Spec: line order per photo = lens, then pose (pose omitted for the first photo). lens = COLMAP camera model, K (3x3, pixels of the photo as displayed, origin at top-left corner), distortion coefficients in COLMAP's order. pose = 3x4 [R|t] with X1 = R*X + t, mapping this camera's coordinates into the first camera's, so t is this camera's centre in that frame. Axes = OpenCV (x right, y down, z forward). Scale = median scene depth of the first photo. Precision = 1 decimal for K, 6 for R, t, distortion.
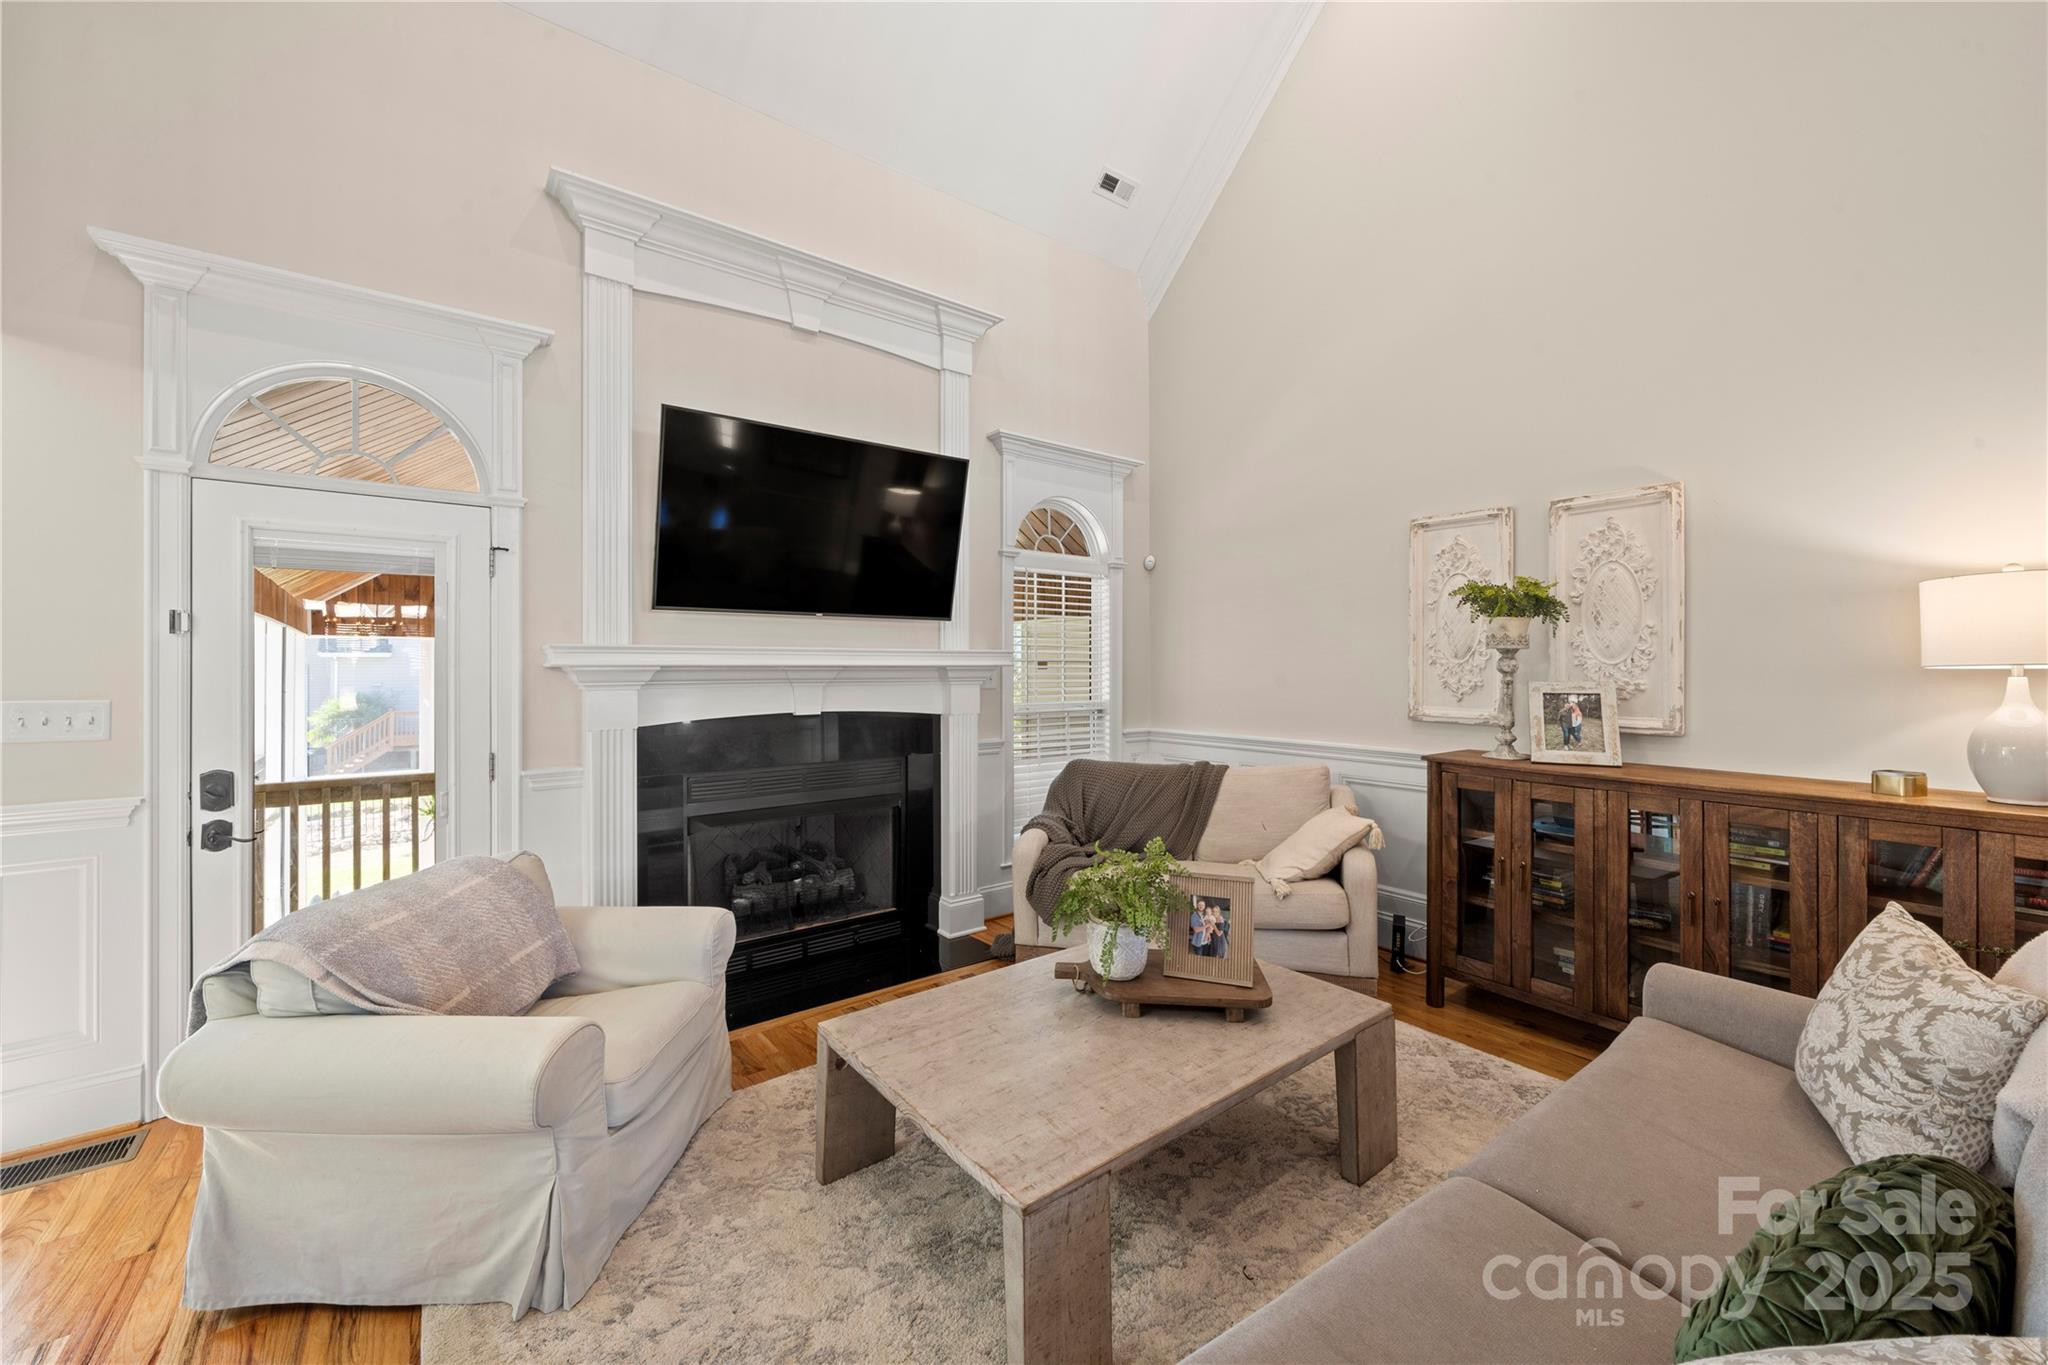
lens RADIAL K [[774.3, 0, 1020.3], [0, 774.3, 667.7], [0, 0, 1]] dist [-0.003690, 0.001398]
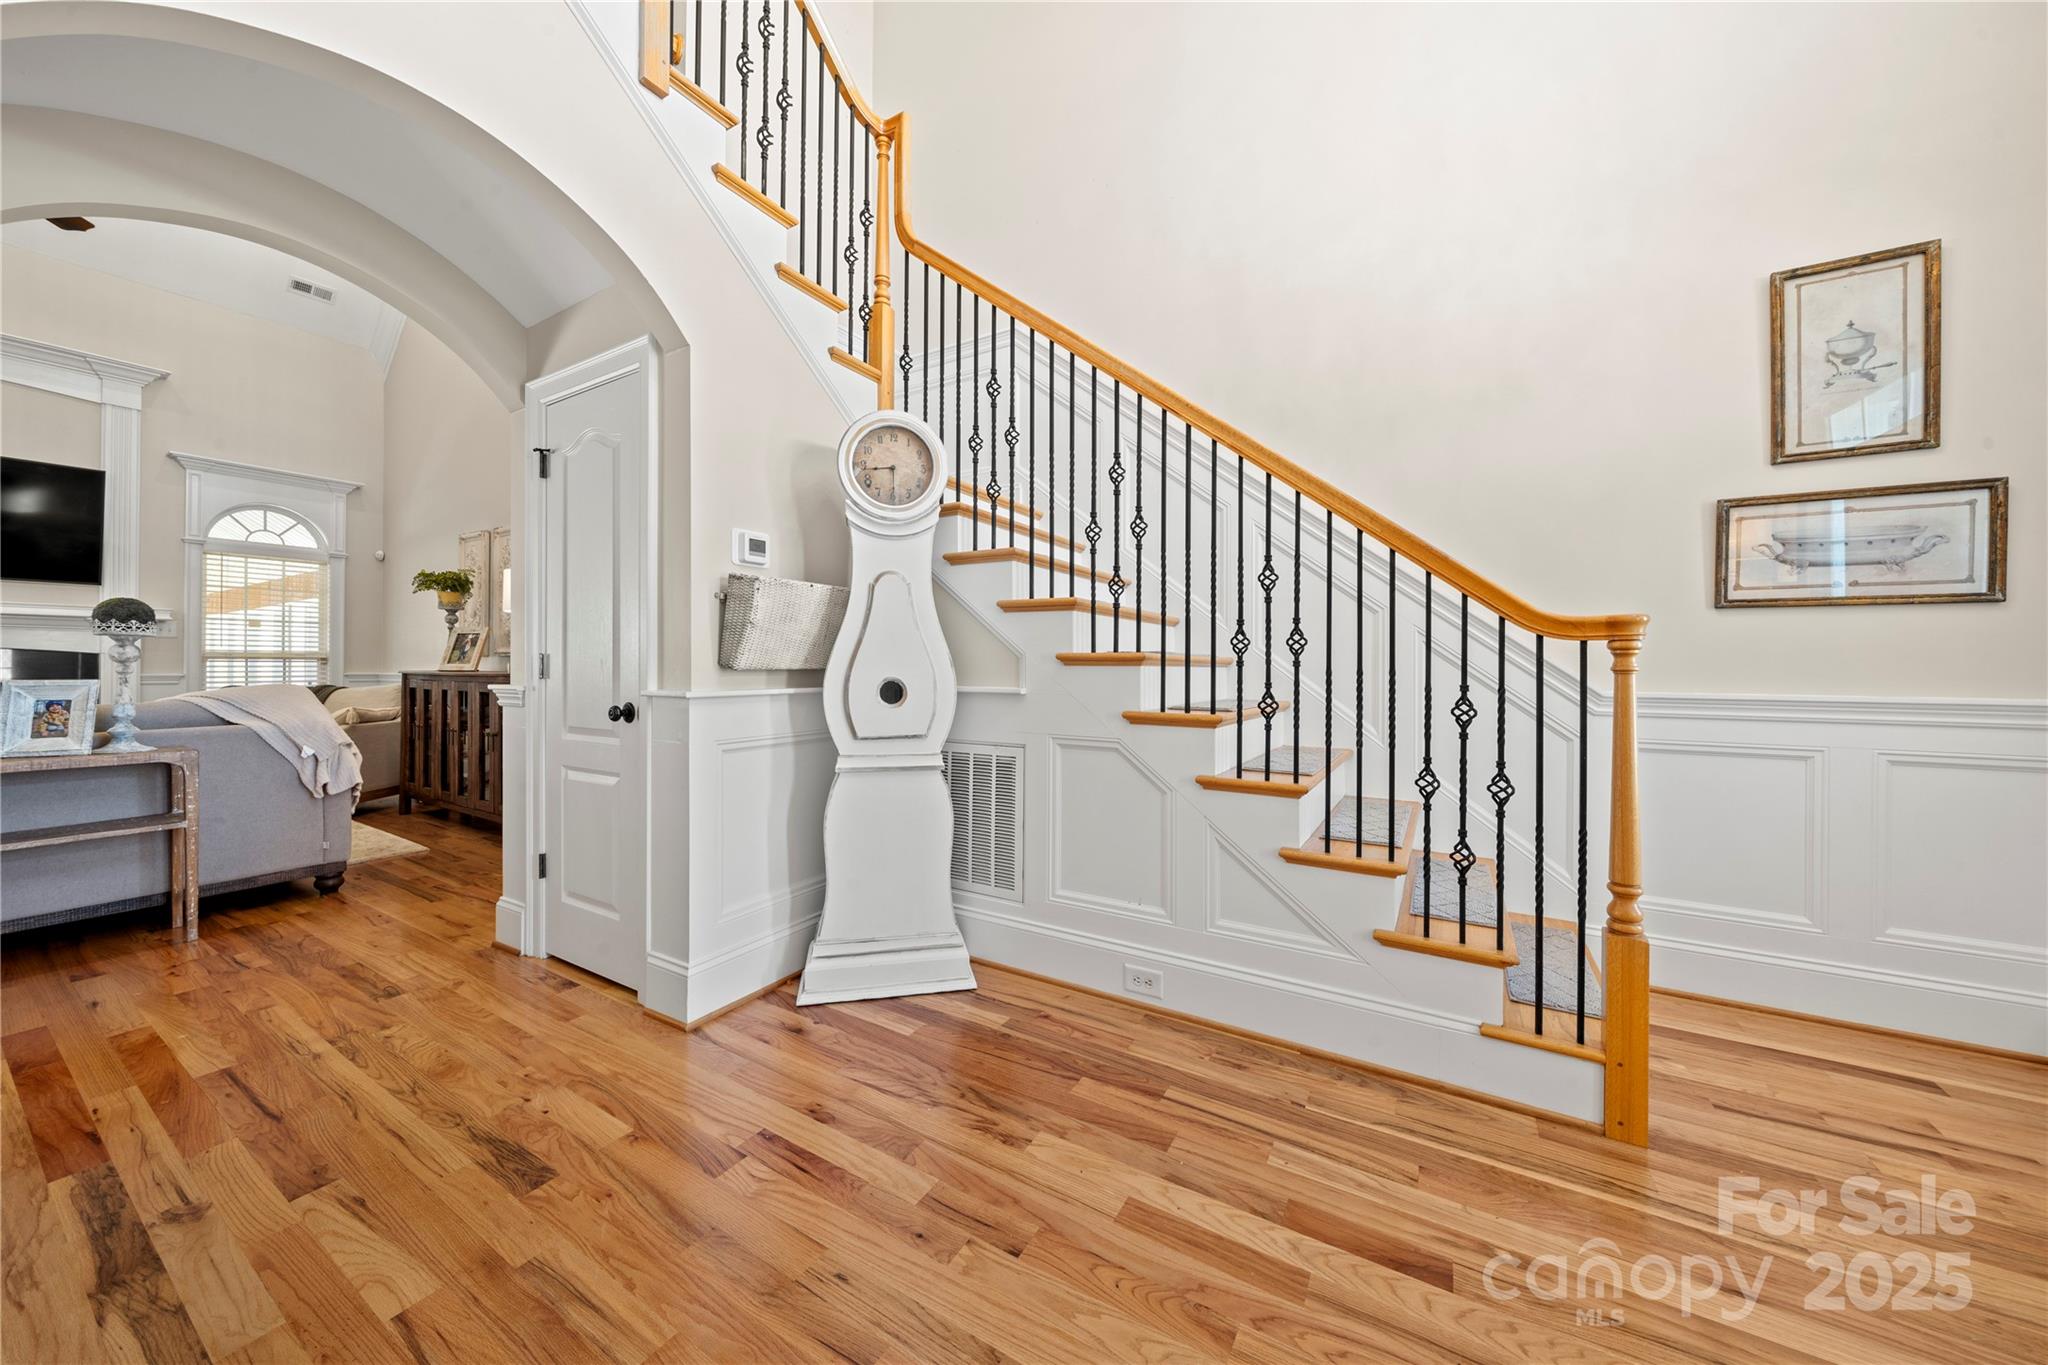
lens RADIAL K [[698.5, 0, 1022.9], [0, 698.5, 665.2], [0, 0, 1]] dist [-0.006141, 0.000275]
pose [[0.929514, 0.004392, 0.368760, 1.302846], [-0.004142, 0.999990, -0.001469, 0.101521], [-0.368763, -0.000162, 0.929524, -1.002880]]
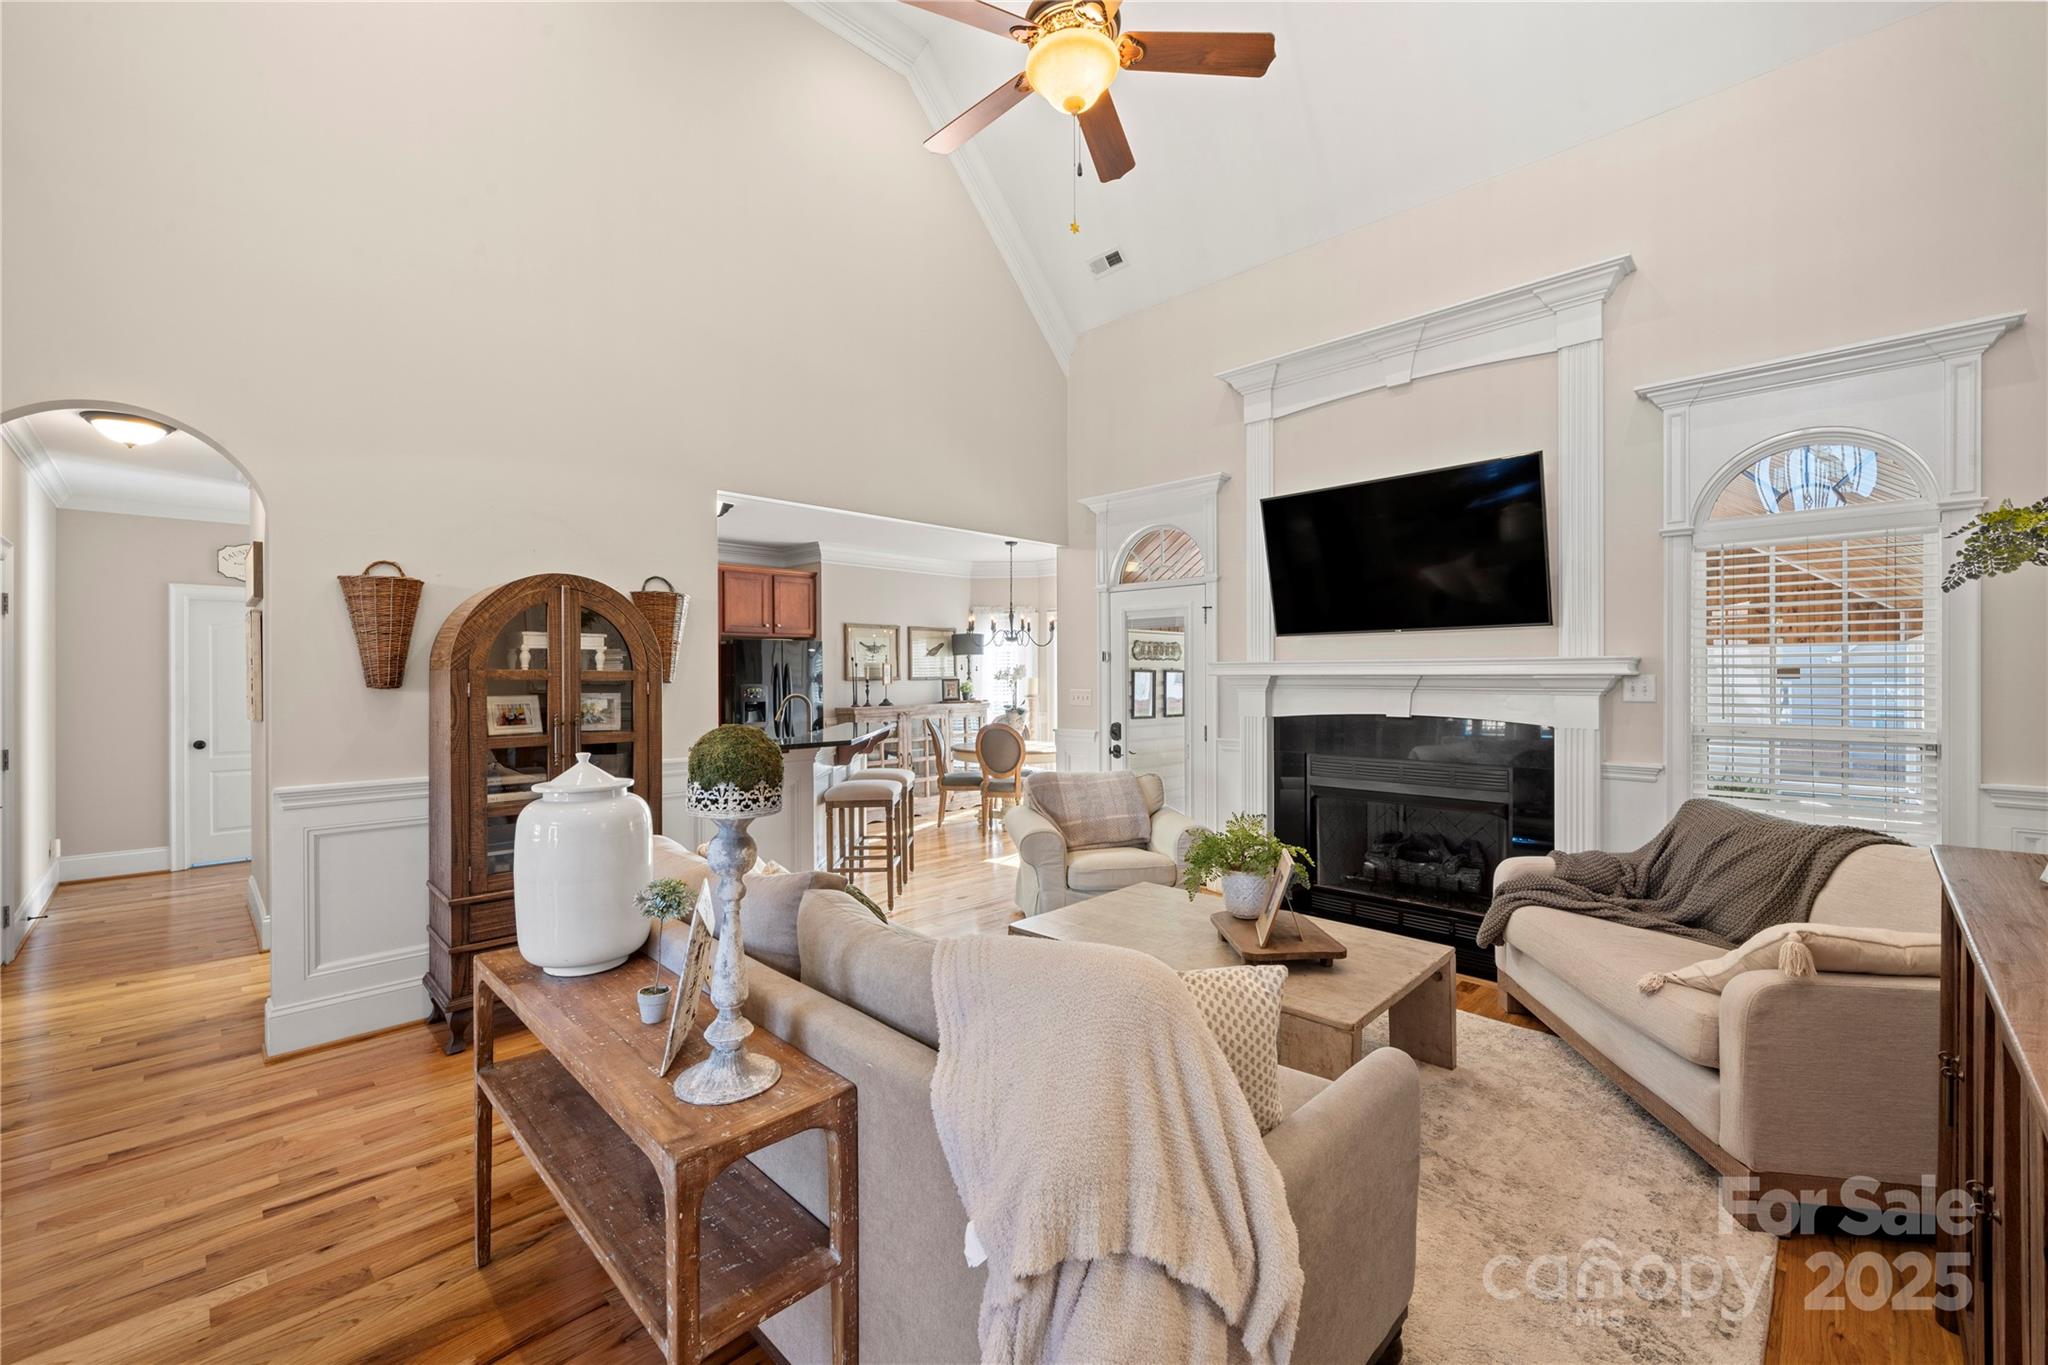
lens RADIAL K [[820.1, 0, 1016.7], [0, 820.1, 678.7], [0, 0, 1]] dist [-0.002106, 0.000718]
pose [[0.135281, 0.005201, -0.990794, 1.034002], [0.003504, 0.999977, 0.005728, -0.007412], [0.990801, -0.004246, 0.135260, 0.318368]]
